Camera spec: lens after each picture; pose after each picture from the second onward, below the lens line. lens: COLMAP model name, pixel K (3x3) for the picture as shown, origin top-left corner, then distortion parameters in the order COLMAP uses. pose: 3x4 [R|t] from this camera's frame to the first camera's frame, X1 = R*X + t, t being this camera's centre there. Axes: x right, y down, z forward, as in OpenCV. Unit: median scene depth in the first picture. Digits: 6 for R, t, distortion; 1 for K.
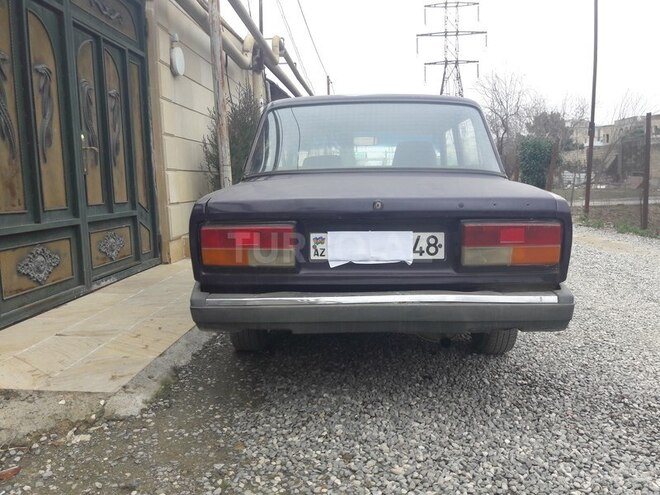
lens RADIAL K [[531.6, 0, 330.0], [0, 531.6, 247.5], [0, 0, 1]] dist [0.042430, -0.116901]
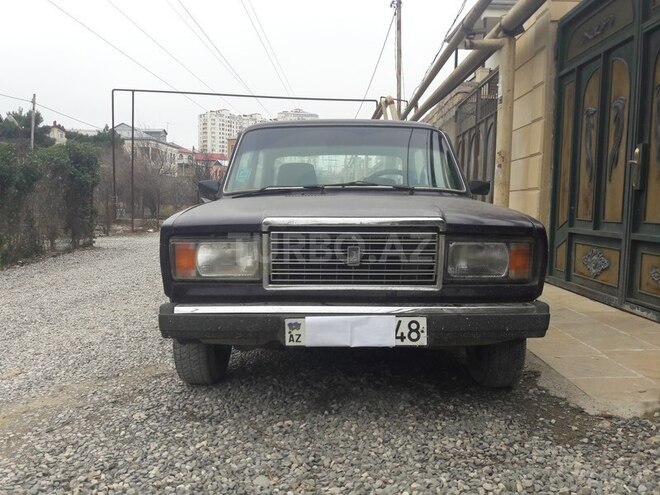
lens RADIAL K [[531.6, 0, 330.0], [0, 531.6, 247.5], [0, 0, 1]] dist [0.042430, -0.116901]
pose [[-0.998230, 0.030976, -0.050766, 0.145887], [0.020150, 0.979312, 0.201350, -0.255279], [0.055953, 0.199970, -0.978203, 2.055086]]
